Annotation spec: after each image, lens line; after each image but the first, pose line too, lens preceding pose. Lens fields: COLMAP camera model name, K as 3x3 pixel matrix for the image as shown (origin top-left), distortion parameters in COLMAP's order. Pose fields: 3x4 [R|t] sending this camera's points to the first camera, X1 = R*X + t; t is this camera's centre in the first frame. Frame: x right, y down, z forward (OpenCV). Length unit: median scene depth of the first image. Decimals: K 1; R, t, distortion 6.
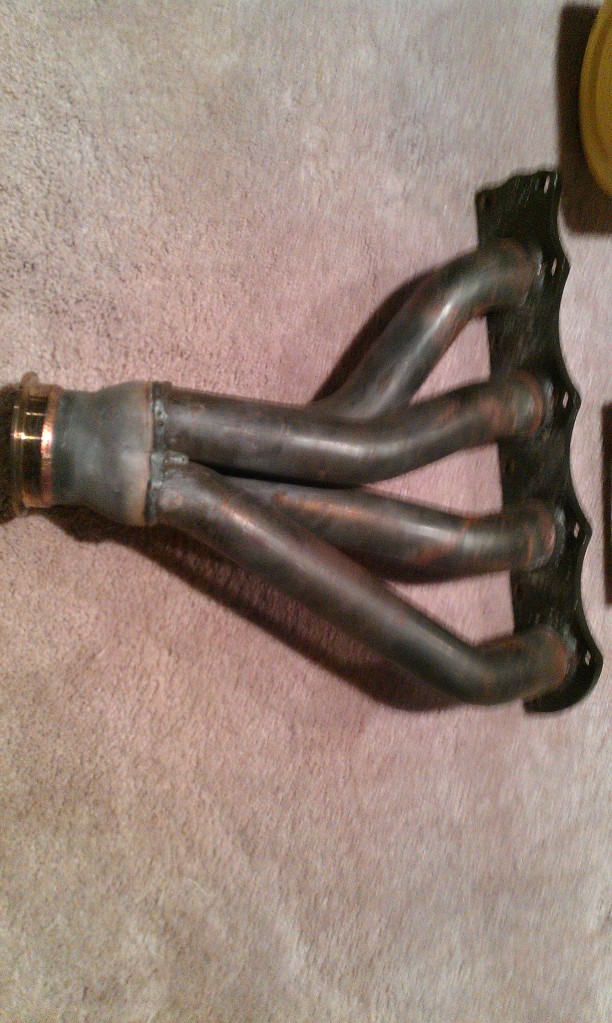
lens RADIAL K [[1089.7, 0, 323.4], [0, 1089.7, 510.0], [0, 0, 1]] dist [0.078465, -0.361687]
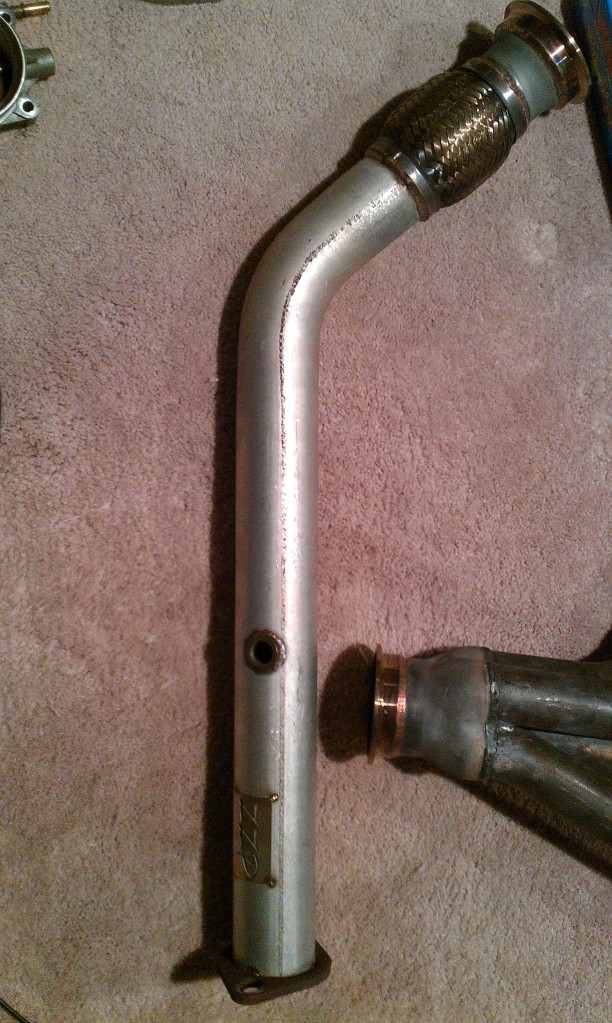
lens RADIAL K [[1089.7, 0, 323.4], [0, 1089.7, 510.0], [0, 0, 1]] dist [0.078465, -0.361687]
pose [[0.994221, 0.004339, -0.107267, -0.184849], [-0.005547, 0.999925, -0.010965, -0.243584], [0.107211, 0.011496, 0.994170, -0.195266]]
